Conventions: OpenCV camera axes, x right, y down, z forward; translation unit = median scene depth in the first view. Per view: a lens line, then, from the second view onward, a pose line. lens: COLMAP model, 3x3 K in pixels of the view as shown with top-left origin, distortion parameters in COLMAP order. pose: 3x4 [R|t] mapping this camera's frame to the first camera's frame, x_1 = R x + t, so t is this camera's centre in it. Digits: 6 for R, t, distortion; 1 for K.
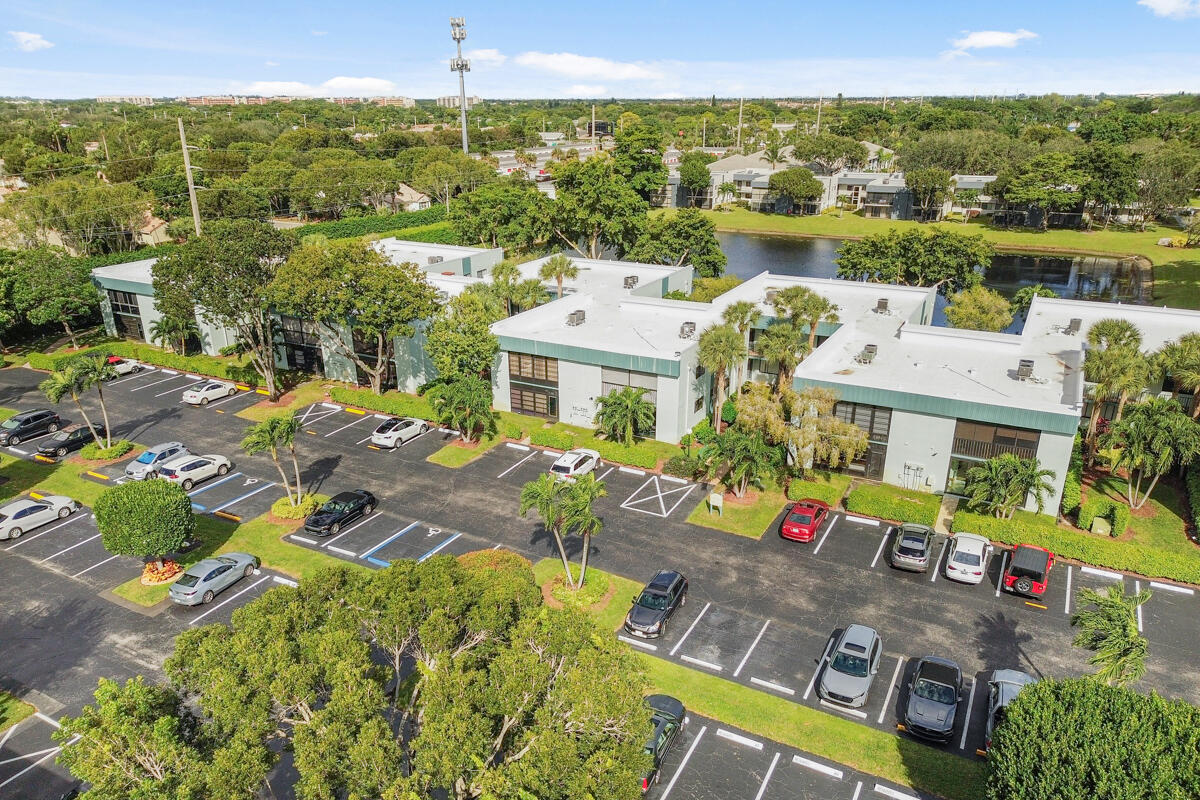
lens RADIAL K [[841.5, 0, 602.3], [0, 841.5, 444.2], [0, 0, 1]] dist [0.070729, -0.077064]
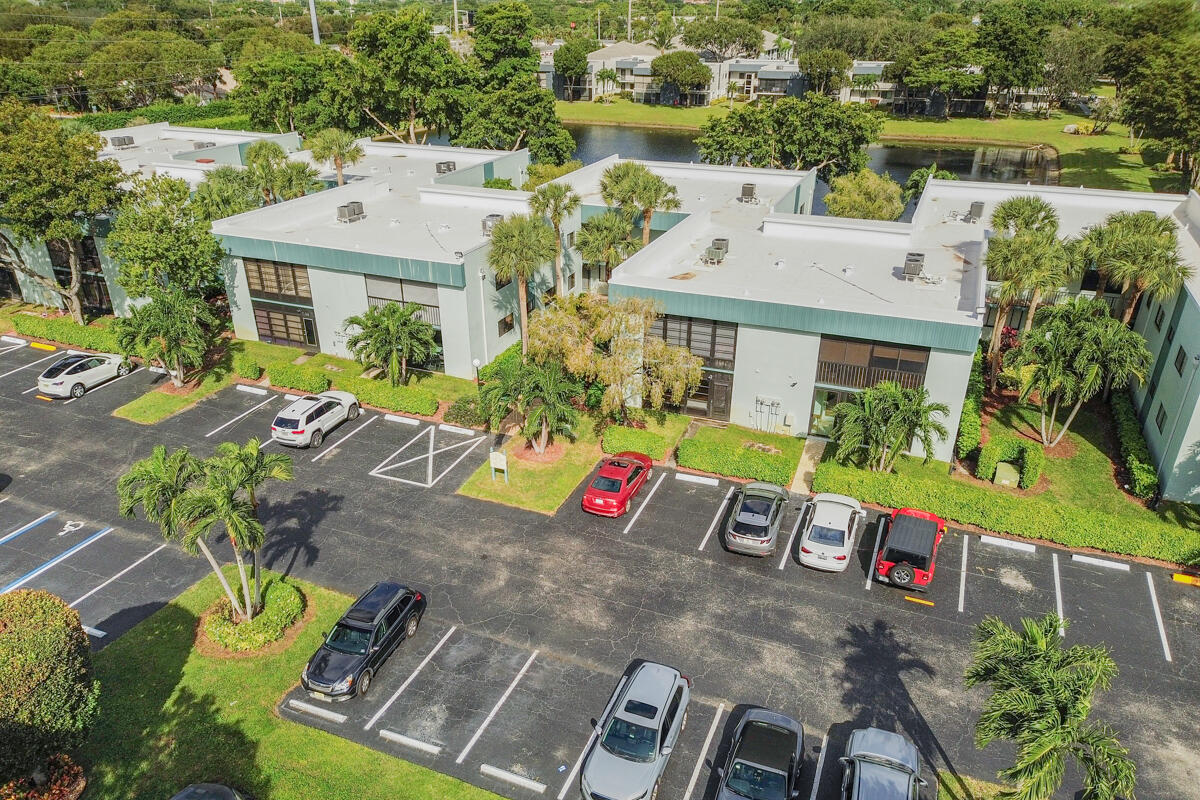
lens RADIAL K [[841.5, 0, 602.3], [0, 841.5, 444.2], [0, 0, 1]] dist [0.070729, -0.077064]
pose [[0.994935, -0.042545, 0.091069, 0.132997], [0.033723, 0.994780, 0.096311, -0.010956], [-0.094691, -0.092752, 0.991176, 0.239761]]
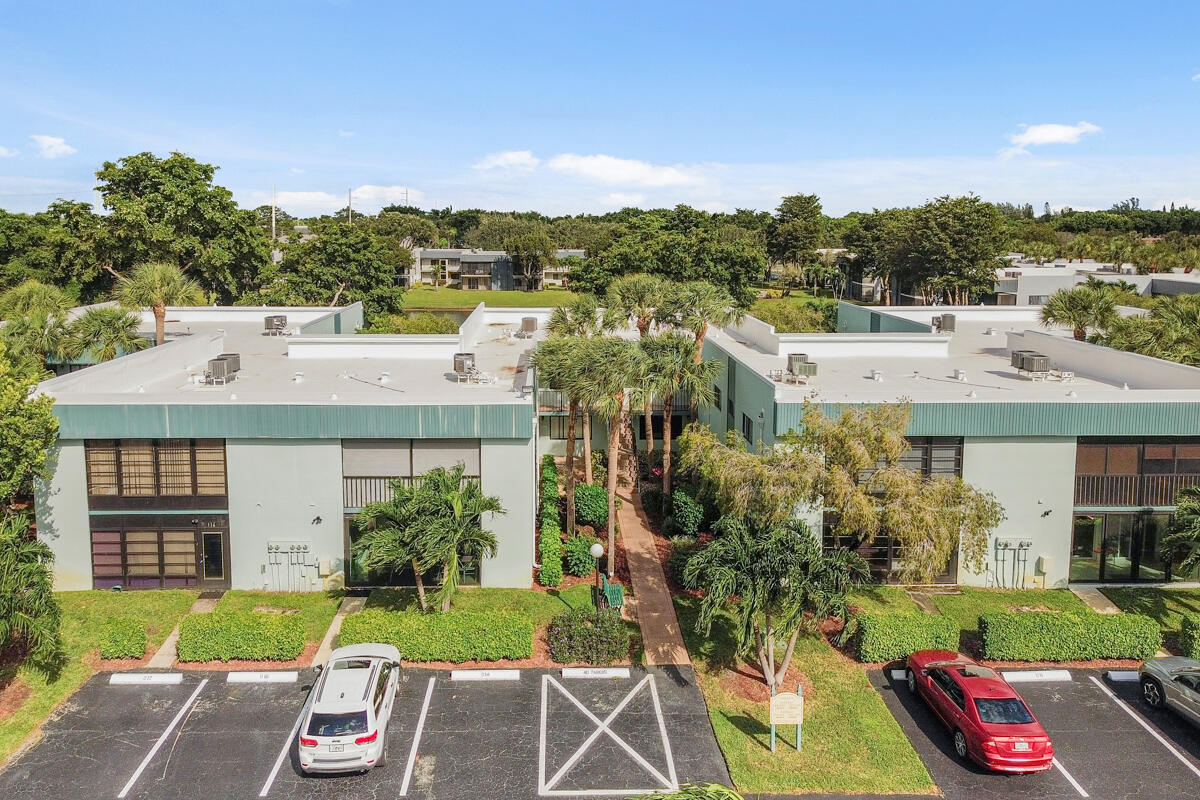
lens RADIAL K [[879.3, 0, 562.5], [0, 879.3, 328.7], [0, 0, 1]] dist [0.024374, -0.002080]
pose [[0.873154, -0.051549, 0.484711, -0.122983], [0.178462, 0.959157, -0.219474, -0.027091], [-0.453600, 0.278137, 0.846692, 0.538673]]
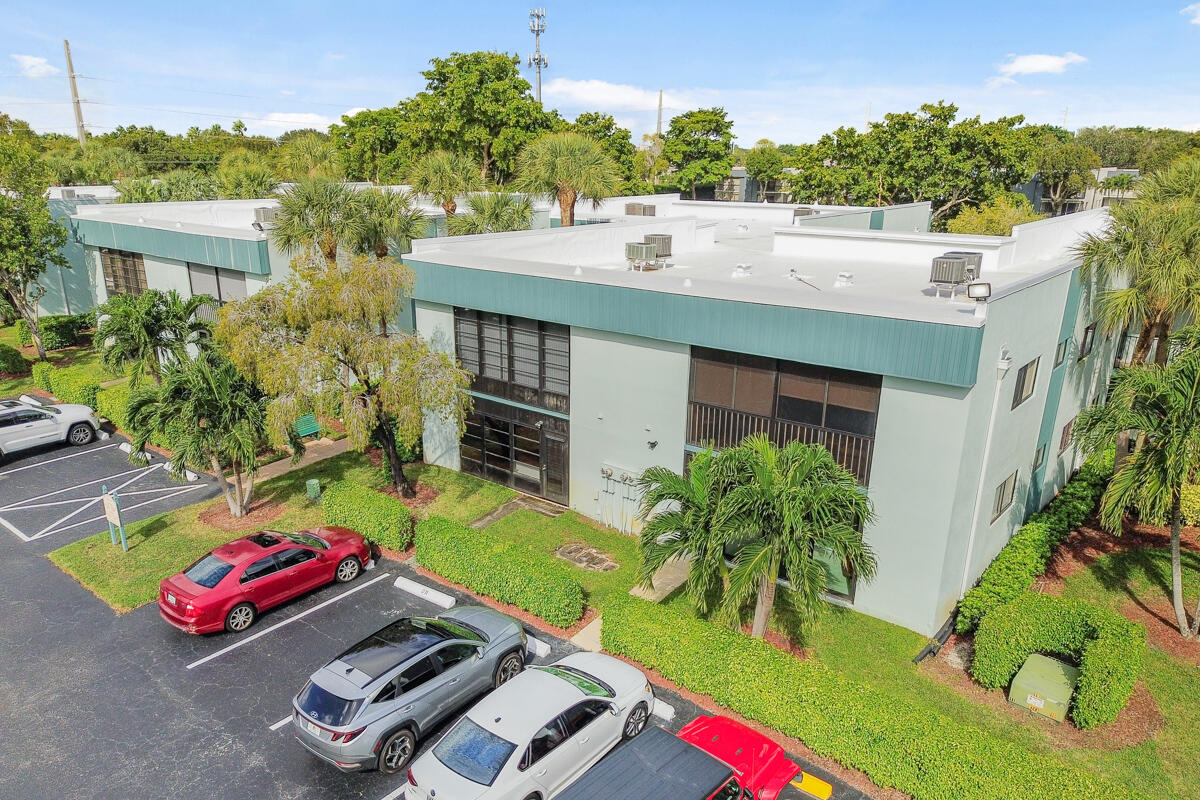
lens RADIAL K [[843.9, 0, 600.9], [0, 843.9, 456.8], [0, 0, 1]] dist [0.064214, -0.065987]
pose [[0.979400, 0.075504, -0.187285, 0.377386], [-0.084270, 0.995668, -0.039284, 0.030129], [0.183507, 0.054257, 0.981520, 0.519753]]
